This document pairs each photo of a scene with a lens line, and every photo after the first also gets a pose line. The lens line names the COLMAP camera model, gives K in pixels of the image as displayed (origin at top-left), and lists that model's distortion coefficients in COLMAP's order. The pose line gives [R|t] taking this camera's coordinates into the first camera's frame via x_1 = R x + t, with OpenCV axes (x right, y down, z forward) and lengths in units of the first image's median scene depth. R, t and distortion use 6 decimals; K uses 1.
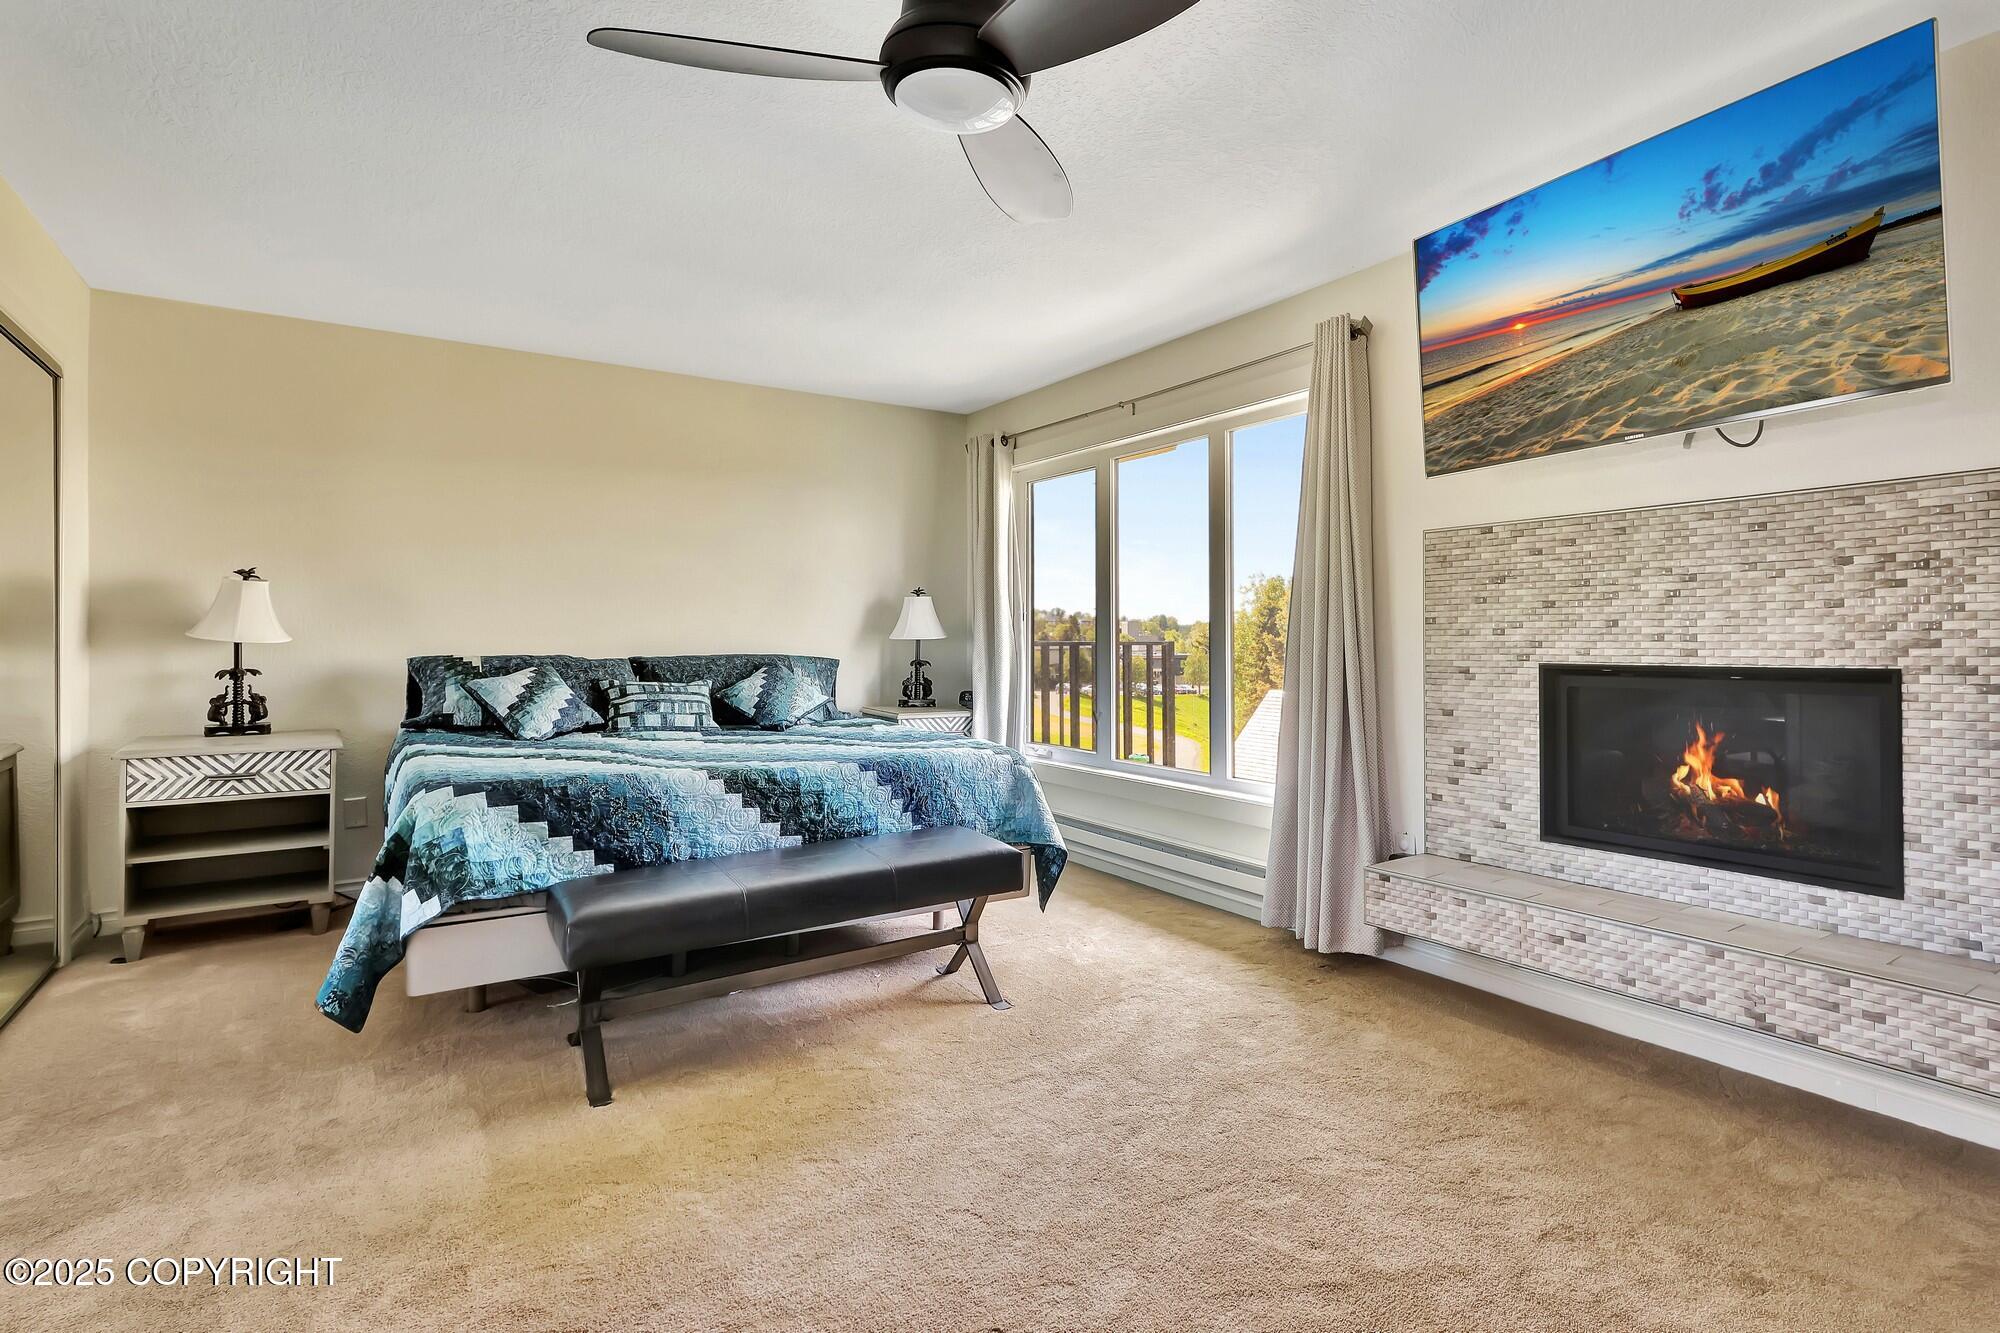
lens RADIAL K [[1013.1, 0, 1007.1], [0, 1013.1, 641.4], [0, 0, 1]] dist [-0.000868, -0.000282]
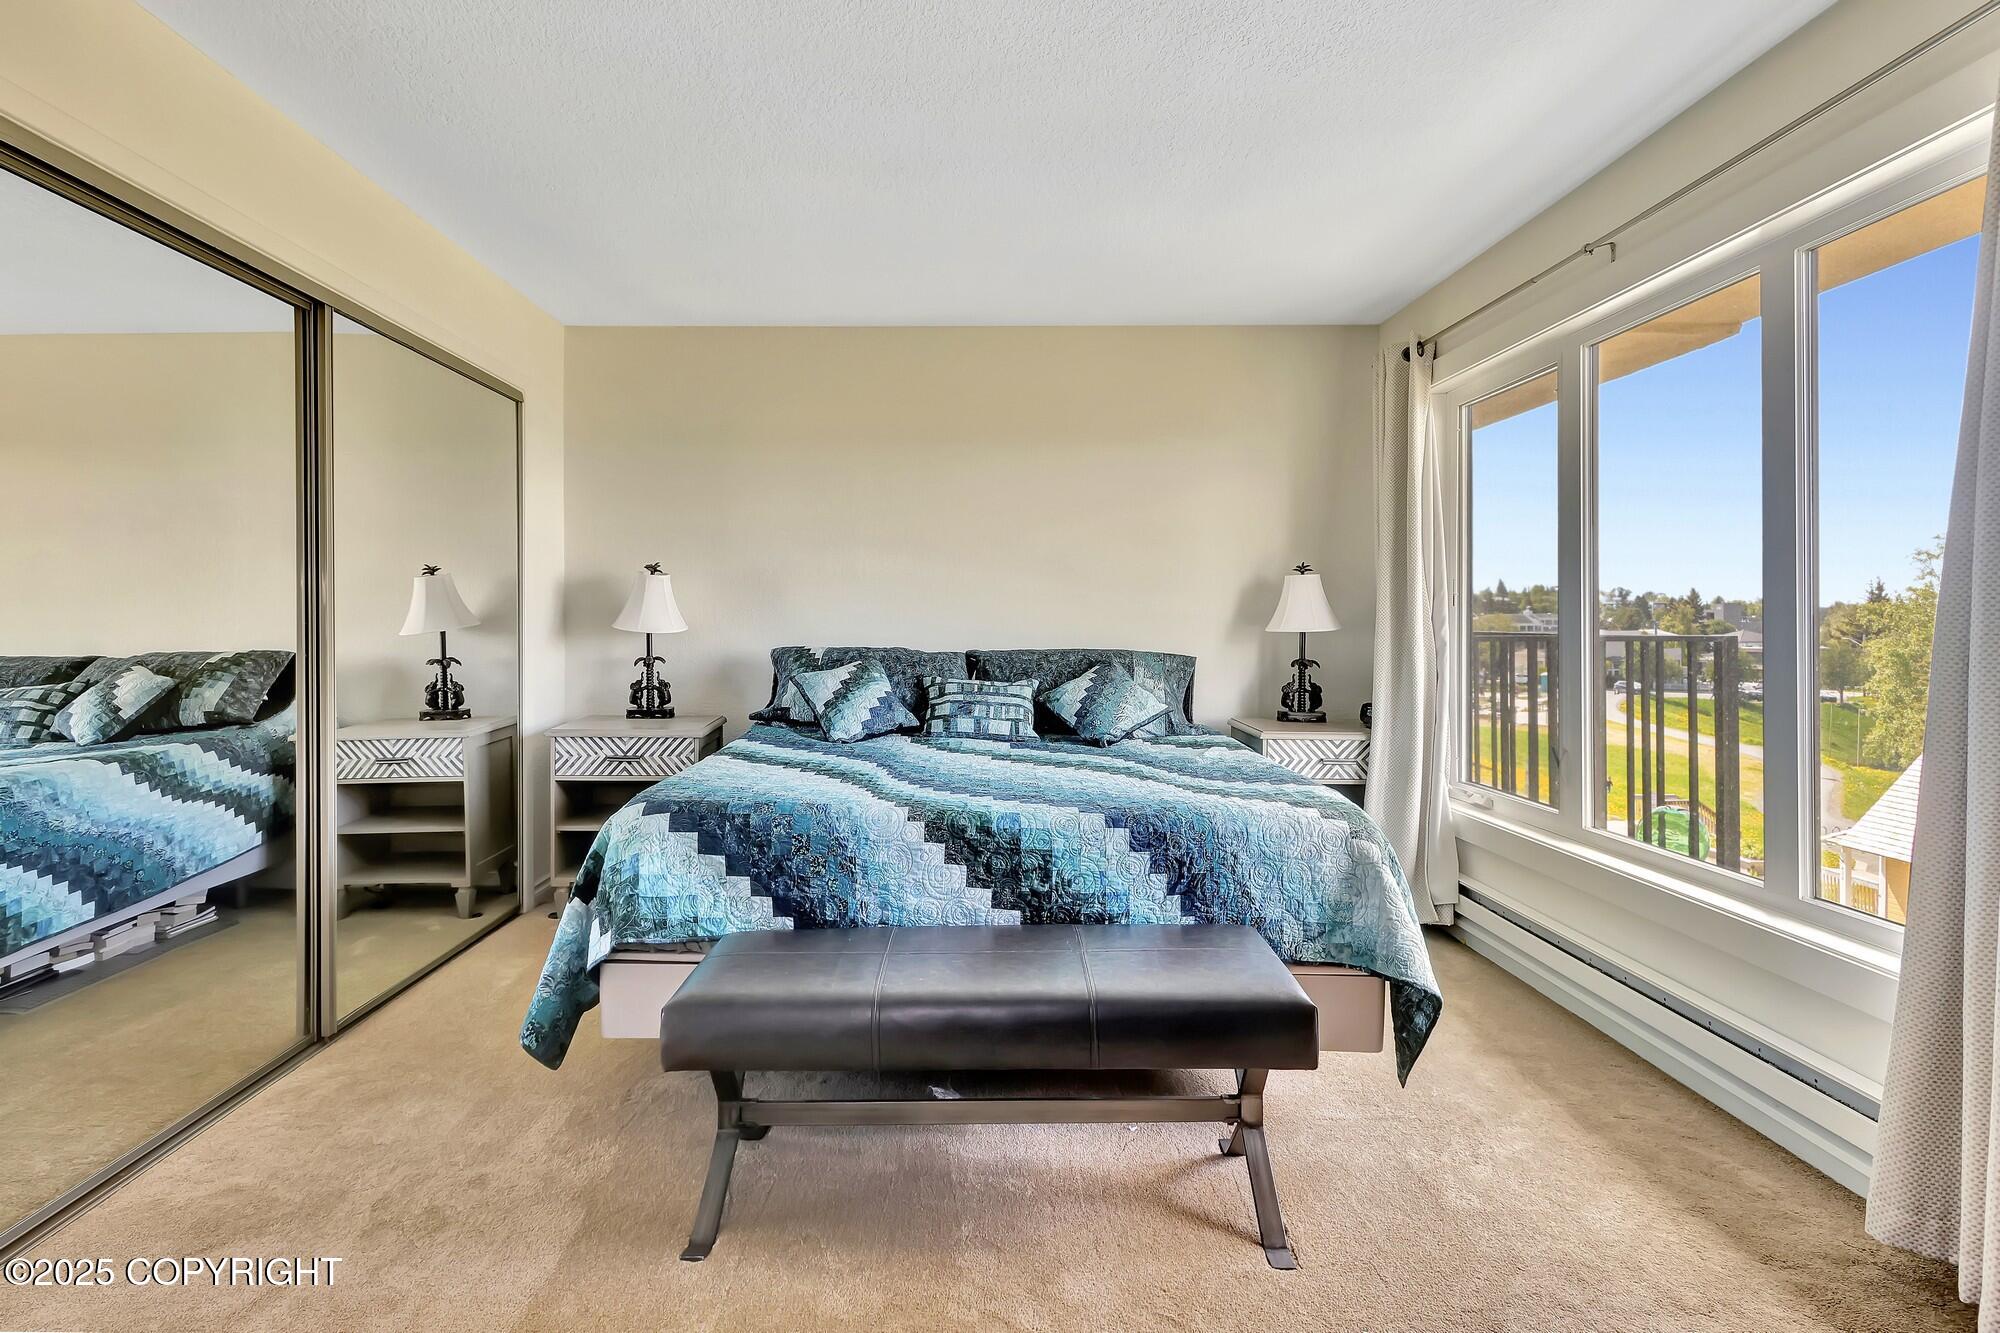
lens RADIAL K [[988.4, 0, 1003.5], [0, 988.4, 617.7], [0, 0, 1]] dist [0.001470, -0.000369]
pose [[0.863435, -0.002406, -0.504455, 0.107305], [-0.002042, 0.999964, -0.008264, -0.007044], [0.504456, 0.008165, 0.863399, 0.303559]]
